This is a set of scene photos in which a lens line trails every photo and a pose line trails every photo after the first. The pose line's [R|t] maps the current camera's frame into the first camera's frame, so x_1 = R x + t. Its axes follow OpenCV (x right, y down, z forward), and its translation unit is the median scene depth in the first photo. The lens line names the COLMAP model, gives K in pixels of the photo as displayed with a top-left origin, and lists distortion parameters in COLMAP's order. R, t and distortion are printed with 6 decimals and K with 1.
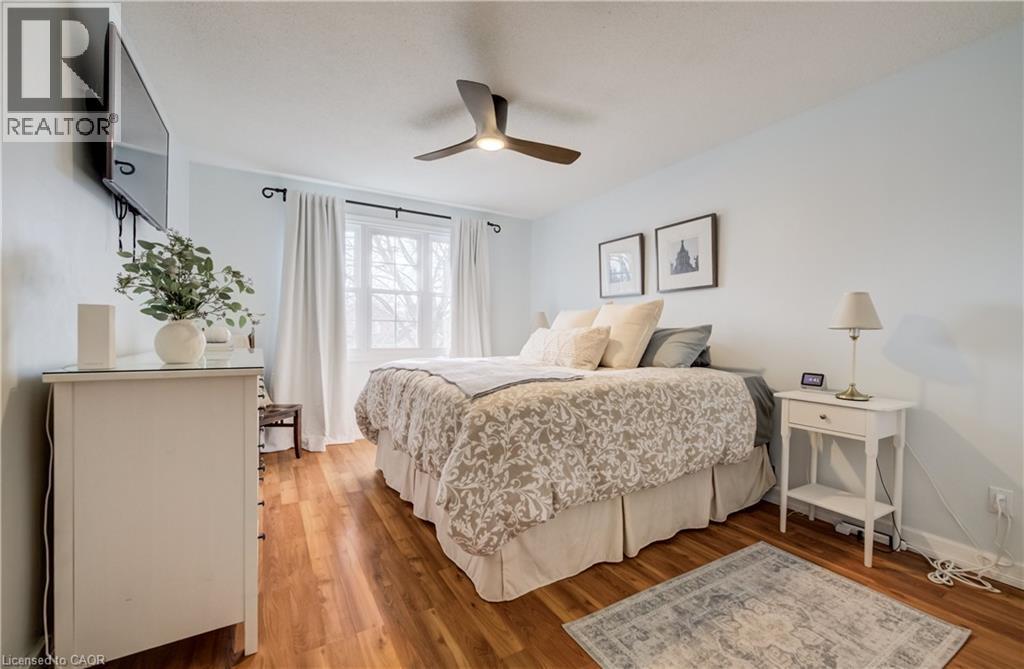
lens RADIAL K [[407.7, 0, 548.6], [0, 407.7, 327.2], [0, 0, 1]] dist [0.002839, 0.000717]
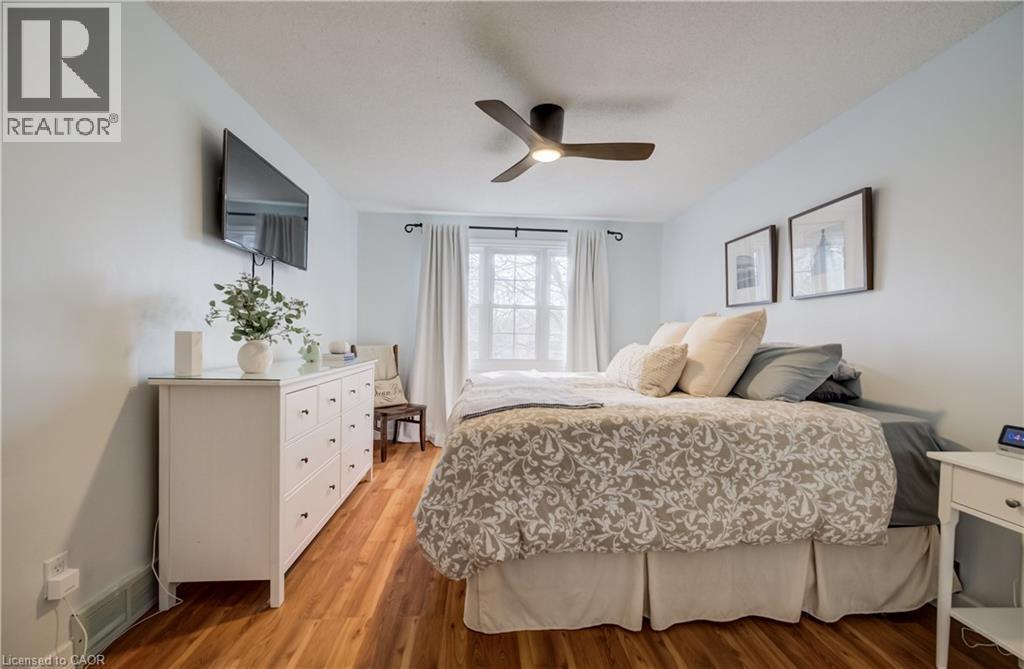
lens RADIAL K [[407.7, 0, 512.1], [0, 407.7, 336.2], [0, 0, 1]] dist [0.002839, 0.000717]
pose [[0.891390, 0.005502, -0.453203, 0.261514], [-0.005970, 0.999982, 0.000398, -0.021208], [0.453197, 0.002351, 0.891407, 0.112829]]
